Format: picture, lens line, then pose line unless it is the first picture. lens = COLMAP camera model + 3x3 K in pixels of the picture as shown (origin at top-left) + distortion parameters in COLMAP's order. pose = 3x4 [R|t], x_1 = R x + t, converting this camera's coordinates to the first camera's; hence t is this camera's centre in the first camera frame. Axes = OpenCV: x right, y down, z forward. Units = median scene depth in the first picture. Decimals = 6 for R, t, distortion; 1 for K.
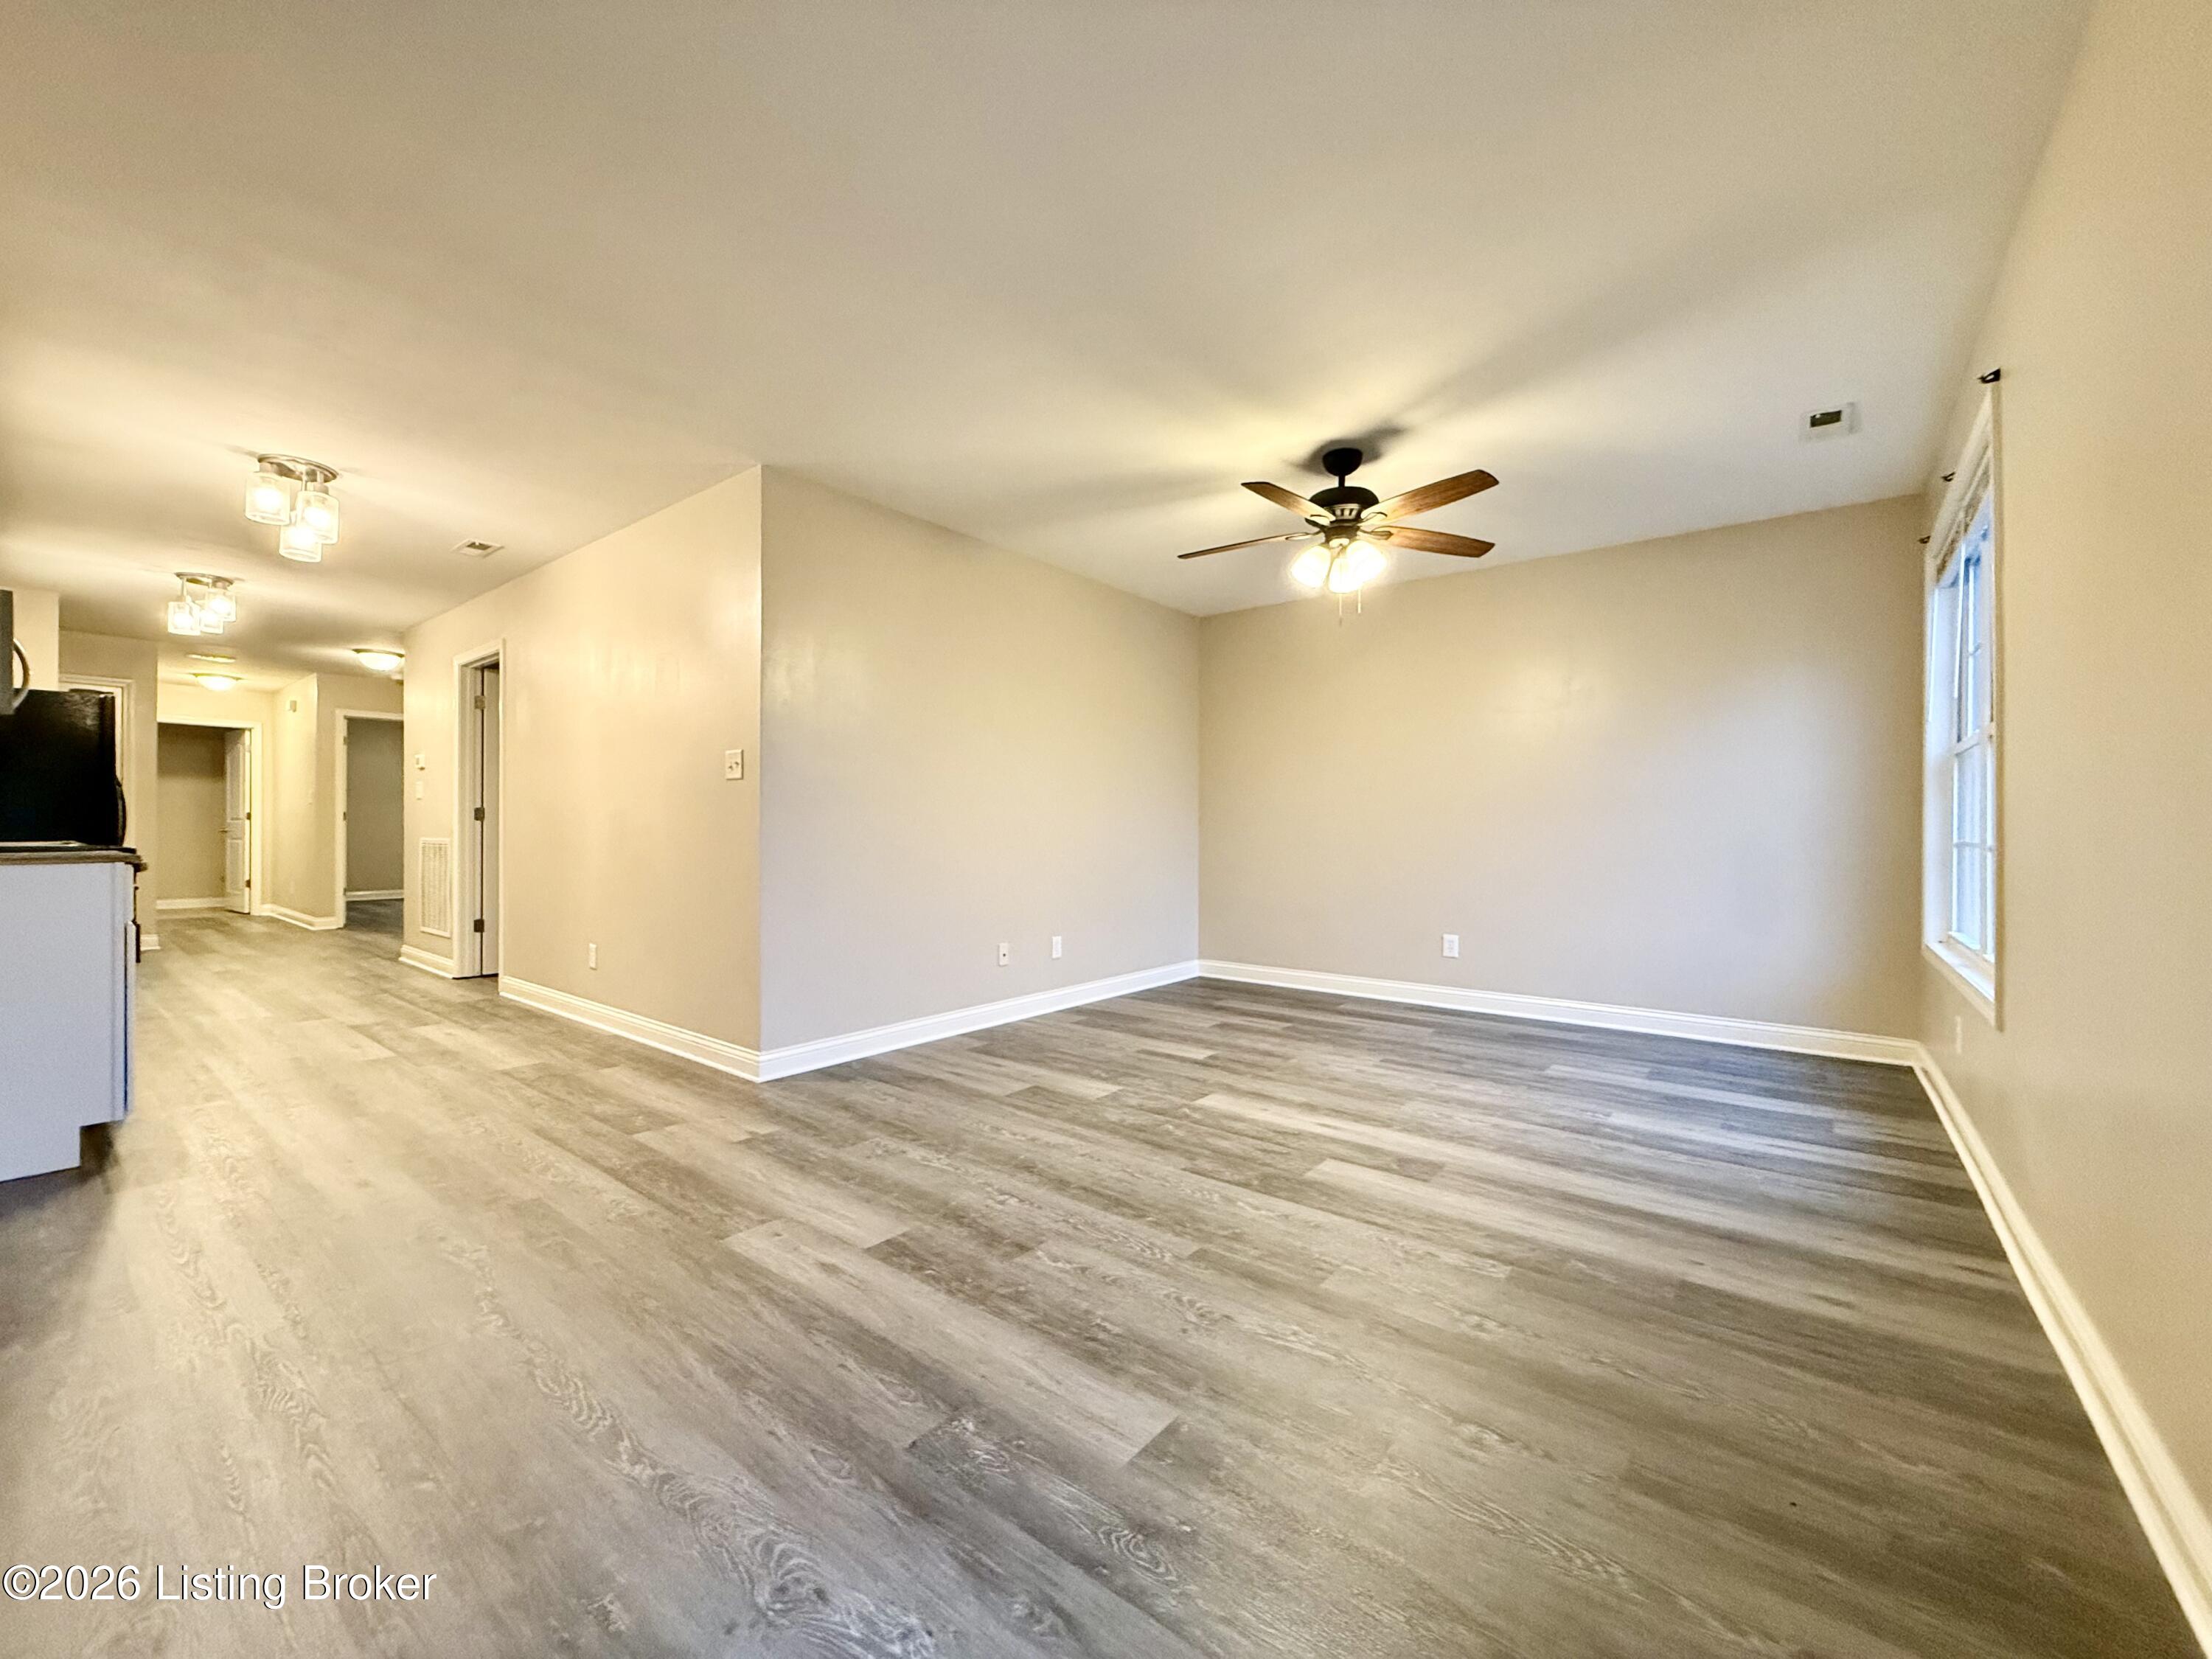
lens RADIAL K [[881.8, 0, 1109.0], [0, 881.8, 828.2], [0, 0, 1]] dist [0.000298, 0.000301]
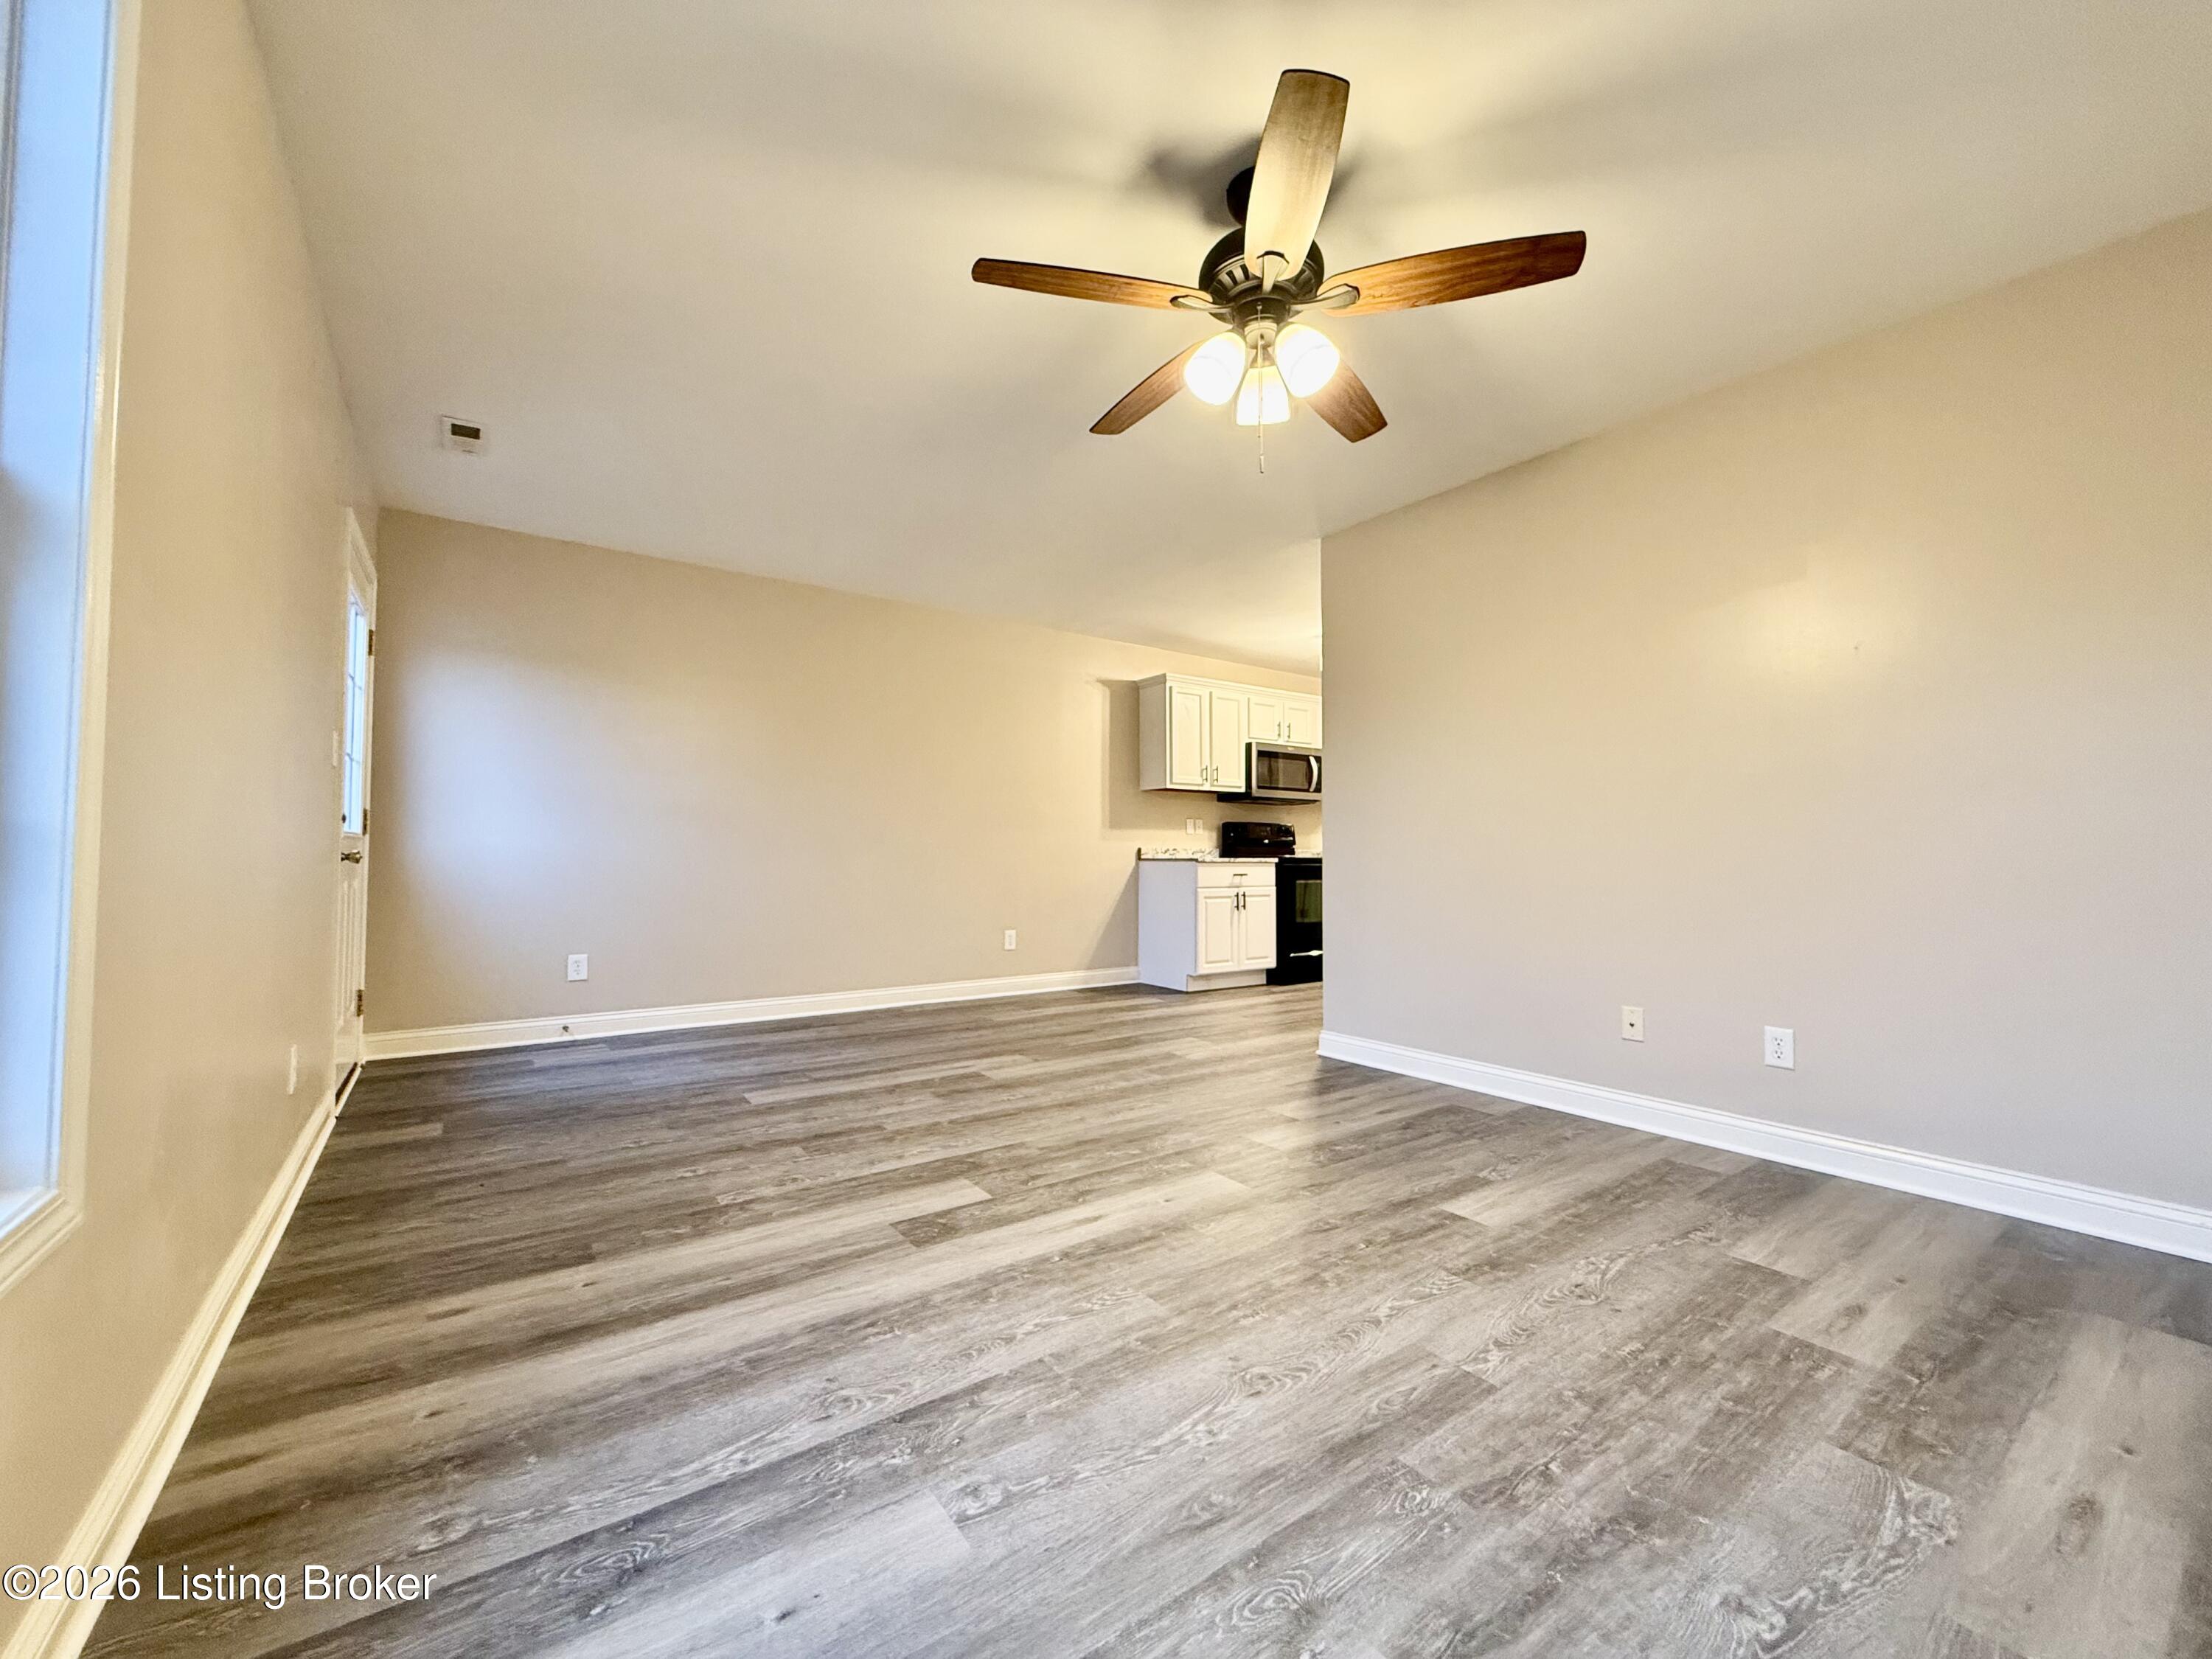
lens RADIAL K [[878.0, 0, 1096.0], [0, 878.0, 831.0], [0, 0, 1]] dist [0.000451, 0.000355]
pose [[-0.278781, -0.034234, -0.959744, 1.032666], [-0.002659, 0.999388, -0.034875, 0.034378], [0.960351, -0.007170, -0.278701, 1.286550]]
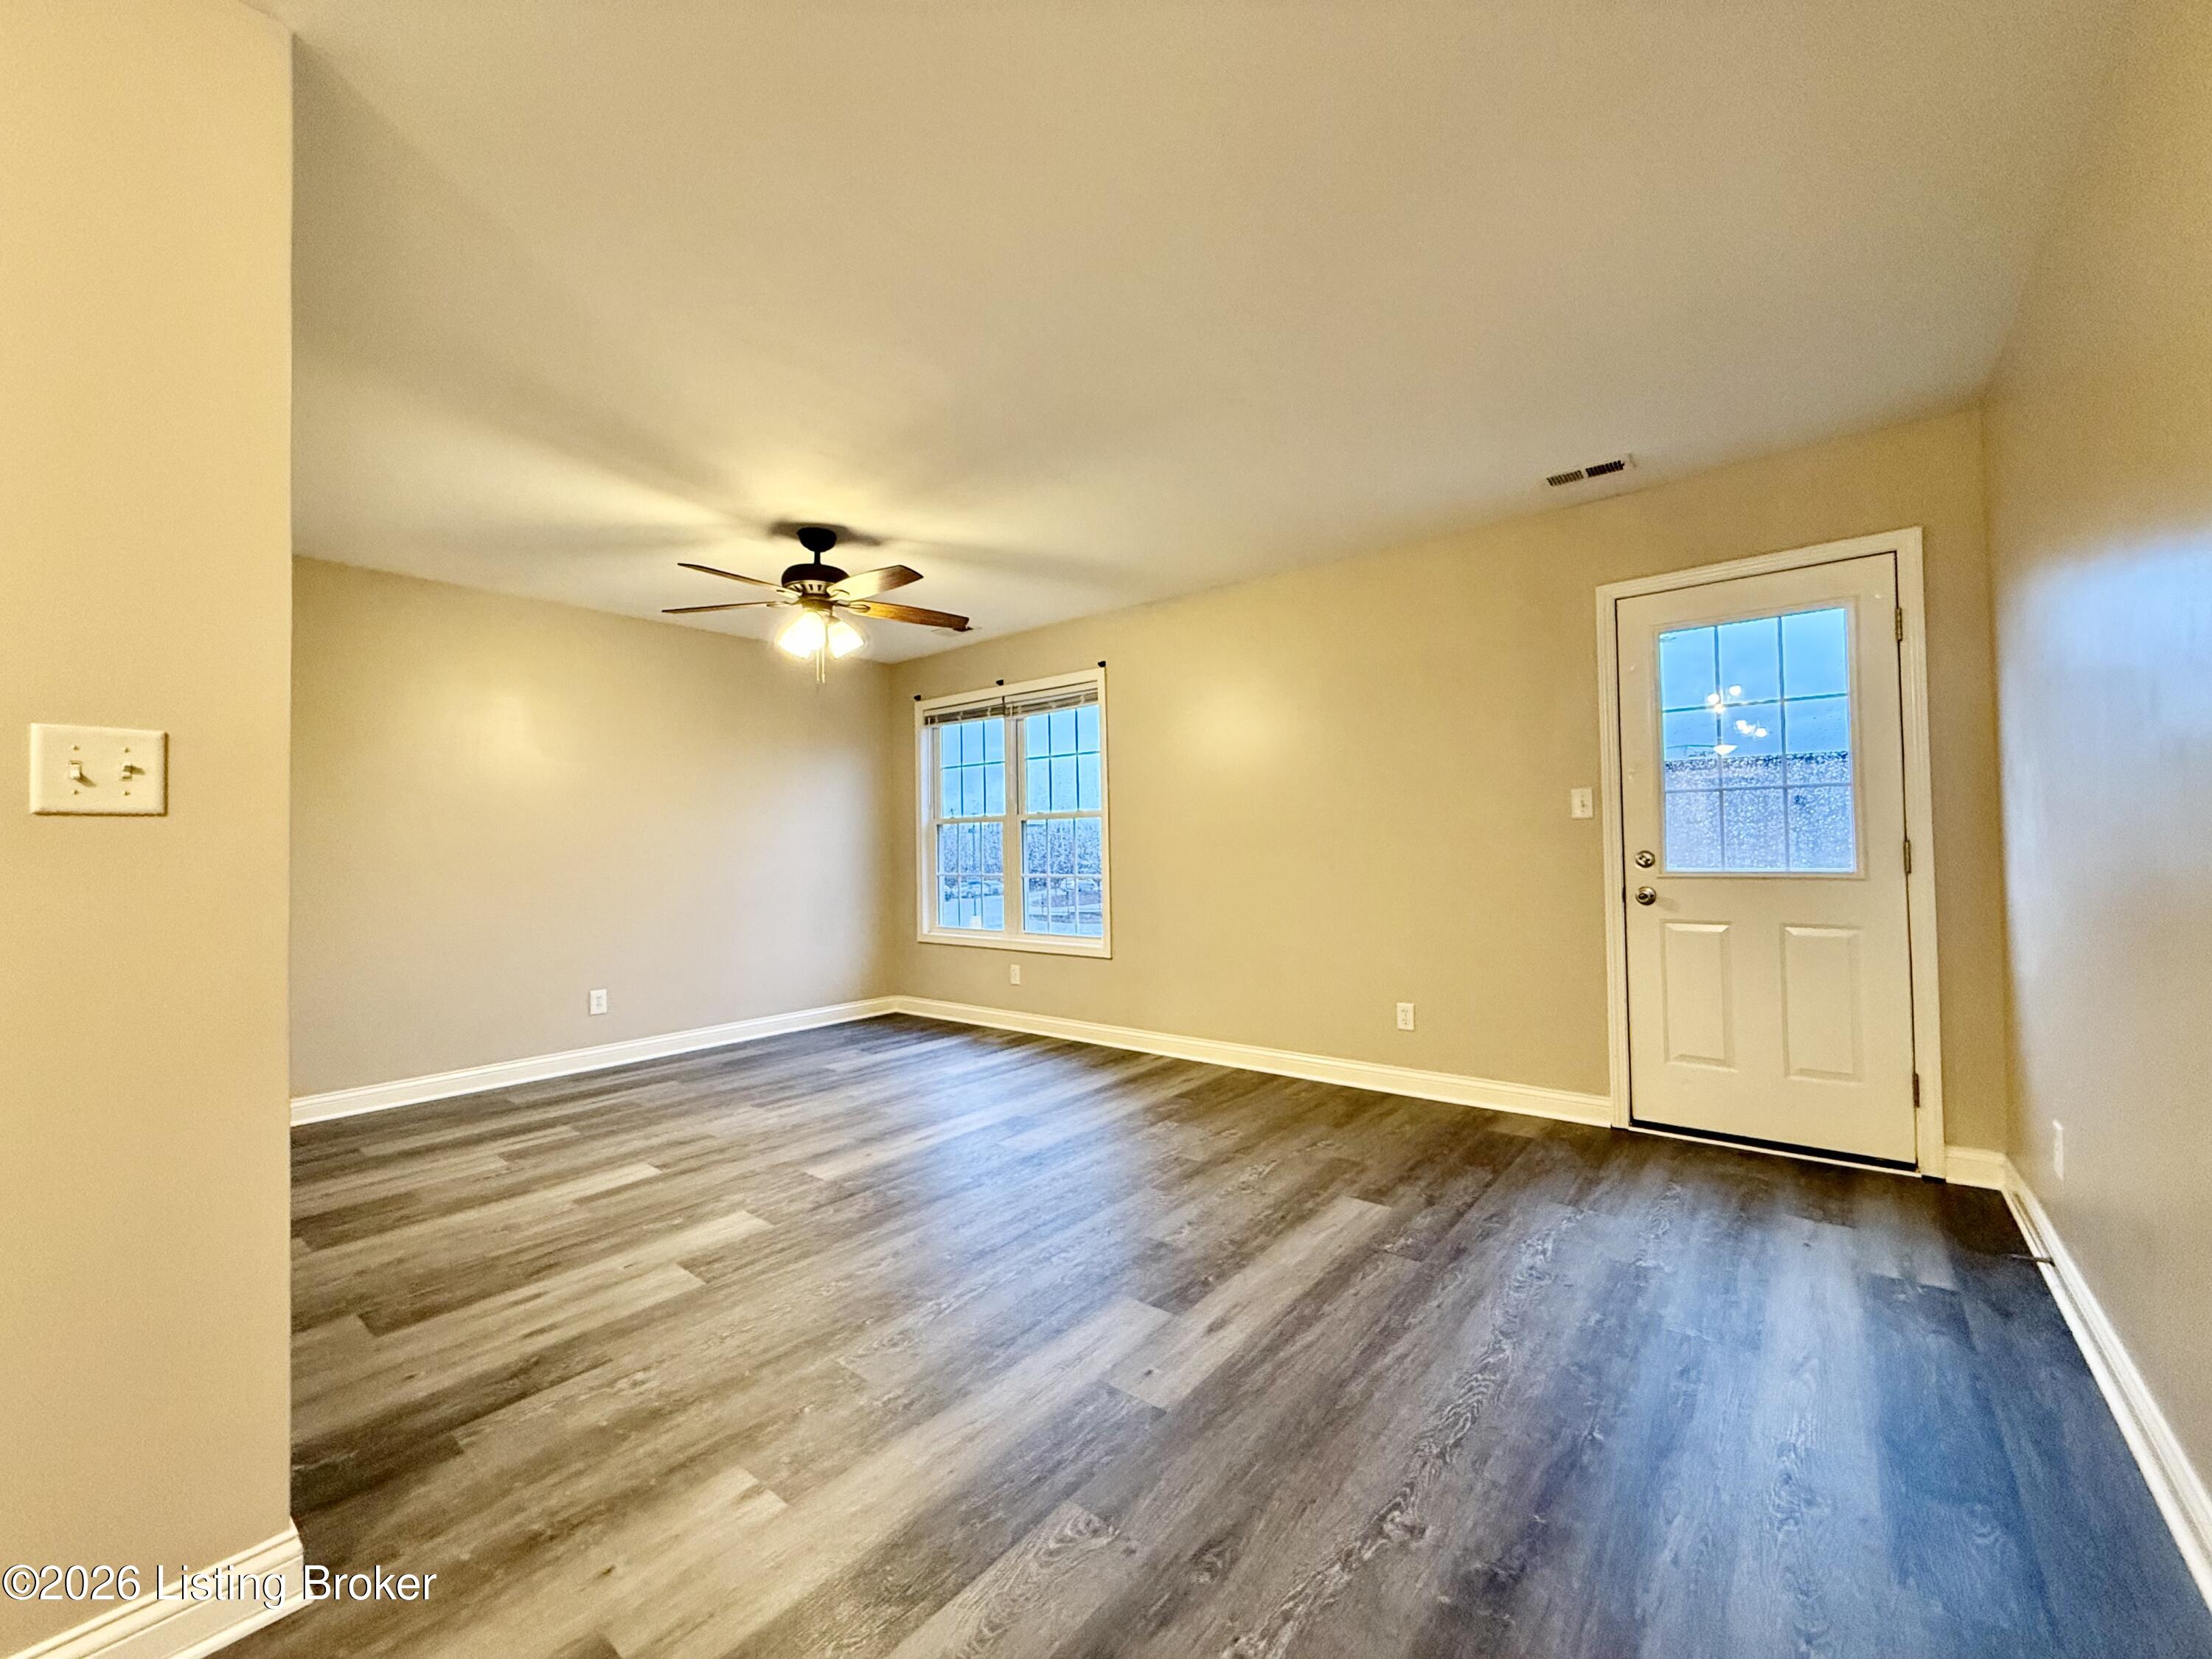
lens RADIAL K [[878.0, 0, 1096.0], [0, 878.0, 831.0], [0, 0, 1]] dist [0.000451, 0.000355]
pose [[0.018905, 0.014476, 0.999716, -0.963794], [0.014850, 0.999781, -0.014757, -0.049556], [-0.999711, 0.015125, 0.018686, 0.788948]]
